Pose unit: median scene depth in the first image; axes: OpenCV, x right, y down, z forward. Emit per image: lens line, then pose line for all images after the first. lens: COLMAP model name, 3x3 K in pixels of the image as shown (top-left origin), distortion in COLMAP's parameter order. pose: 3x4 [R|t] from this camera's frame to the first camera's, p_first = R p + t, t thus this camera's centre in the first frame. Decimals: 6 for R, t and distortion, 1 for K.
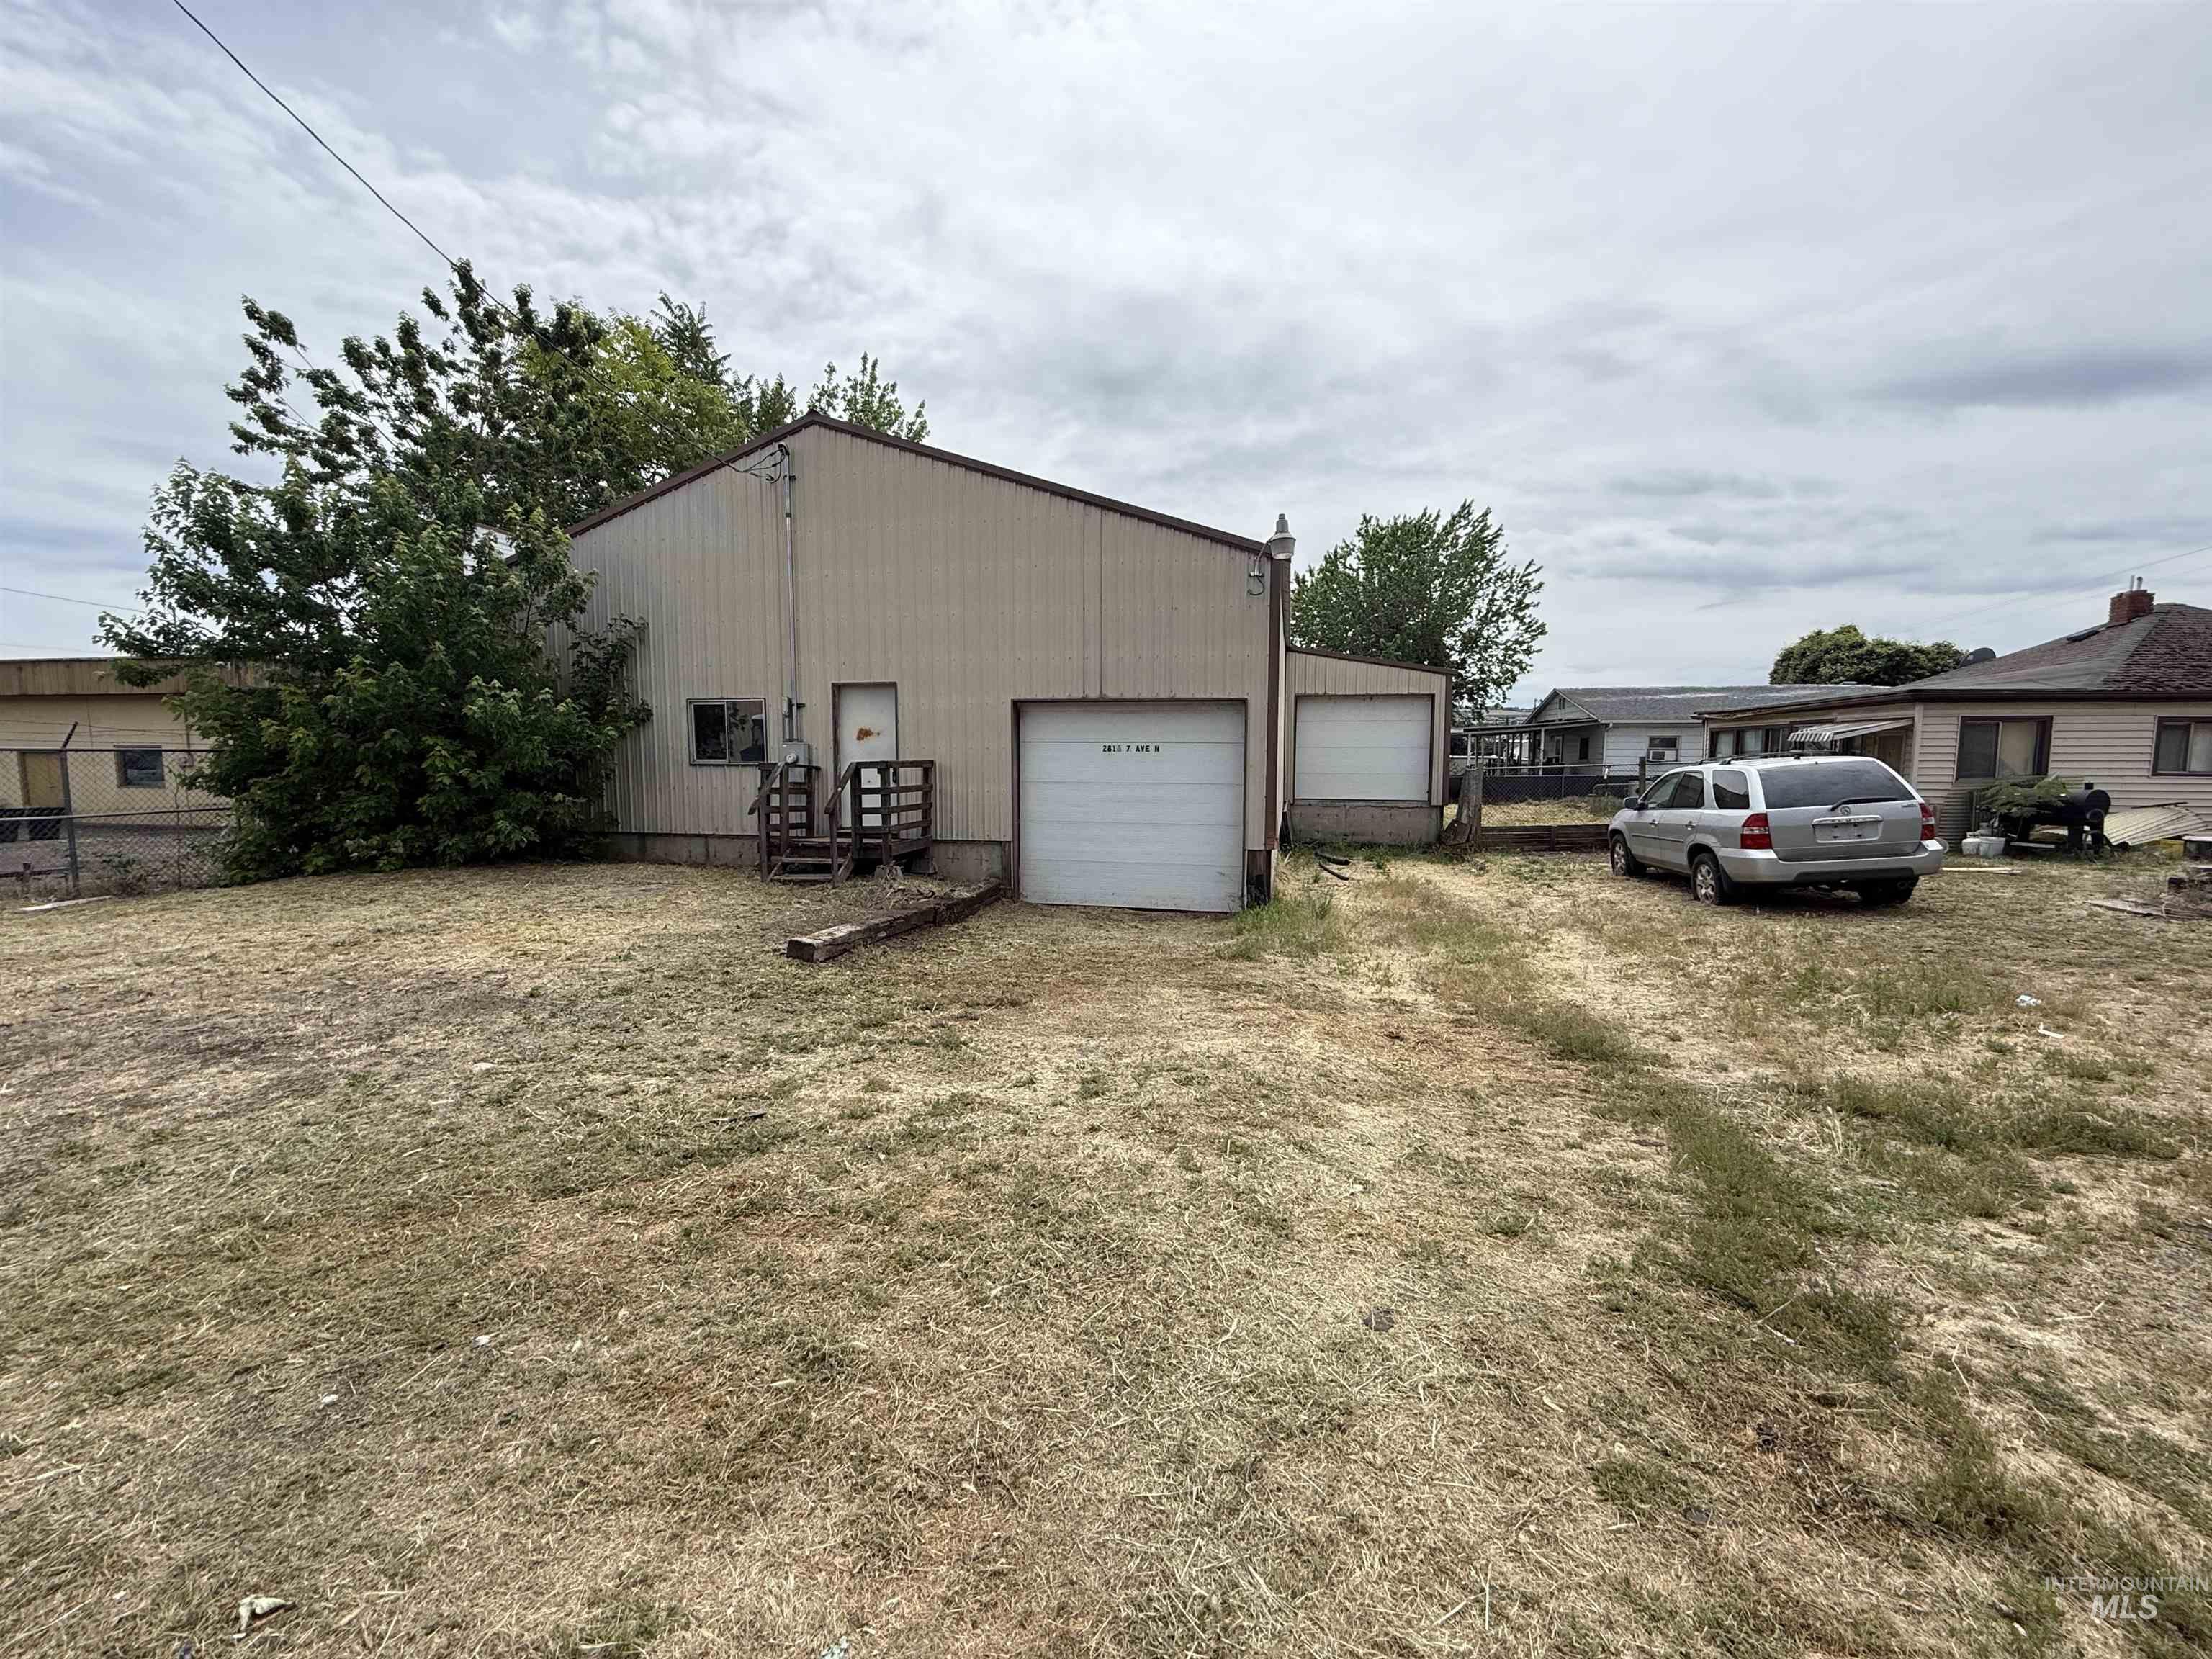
lens RADIAL K [[875.1, 0, 1103.2], [0, 875.1, 833.3], [0, 0, 1]] dist [-0.001126, -0.000769]
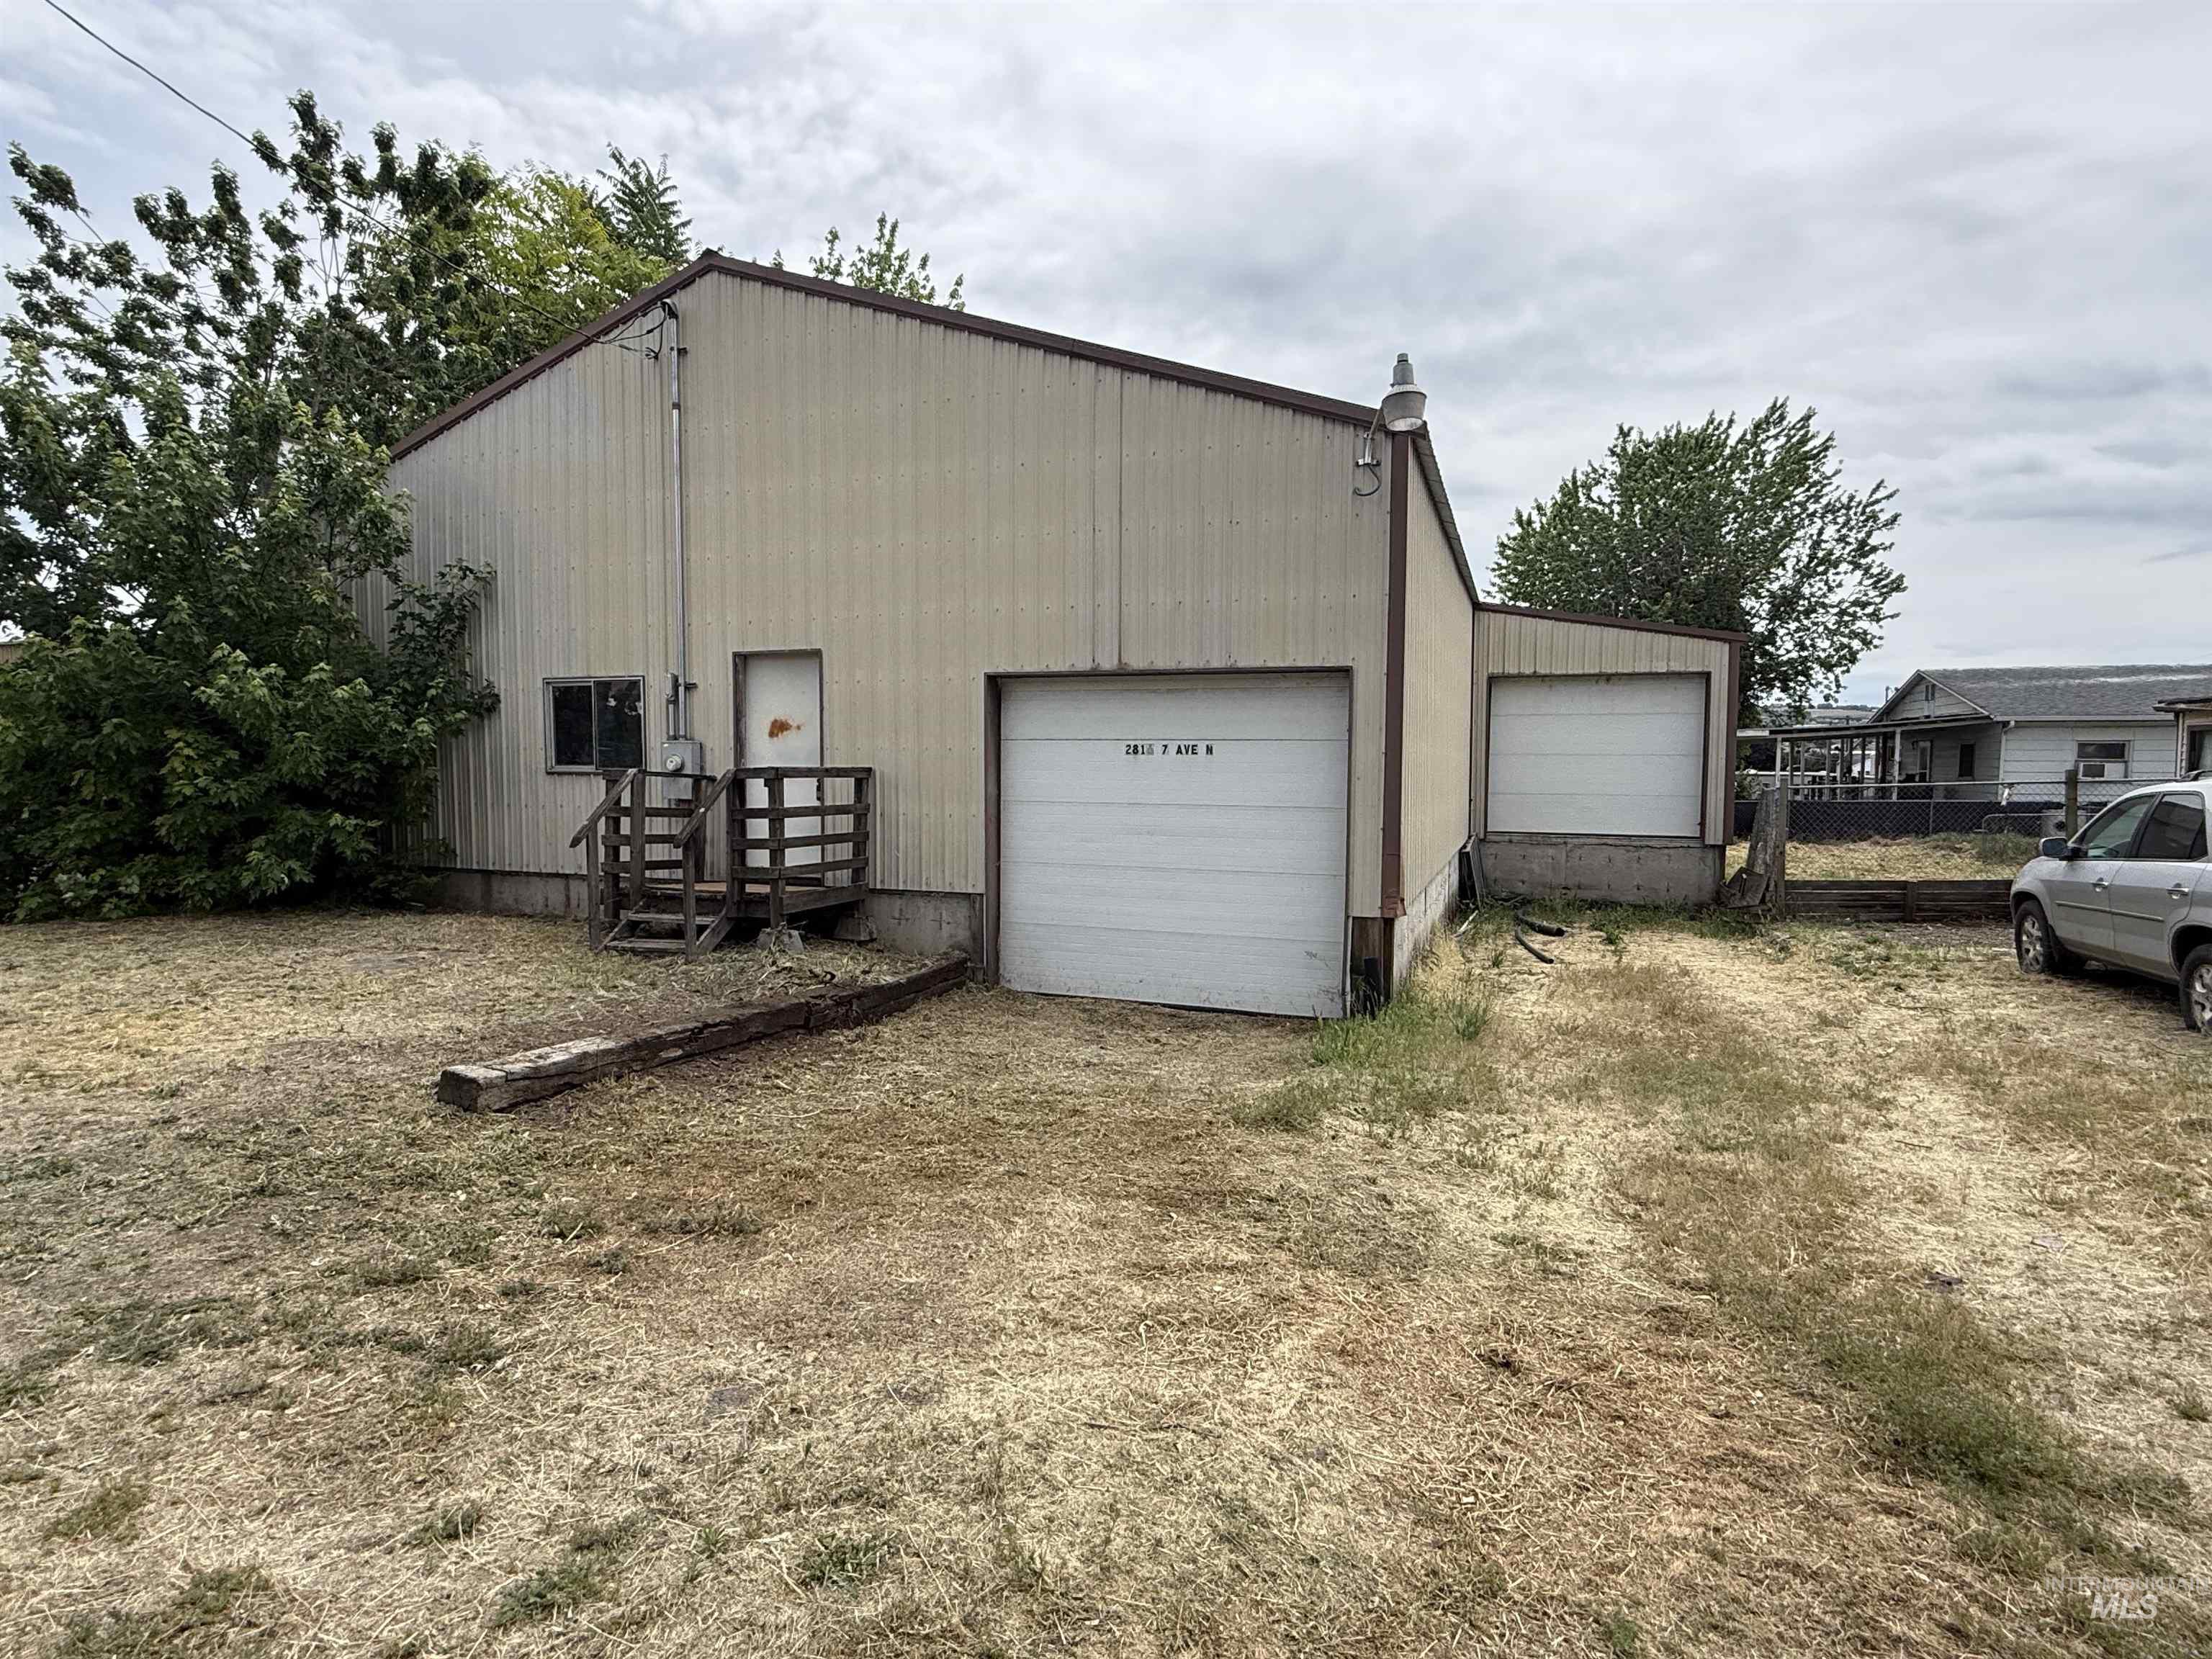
lens RADIAL K [[1144.7, 0, 1104.2], [0, 1144.7, 837.9], [0, 0, 1]] dist [-0.001689, 0.000938]
pose [[0.989462, 0.012970, -0.144208, 0.101143], [-0.017169, 0.999463, -0.027914, -0.009722], [0.143768, 0.030096, 0.989154, 0.178785]]
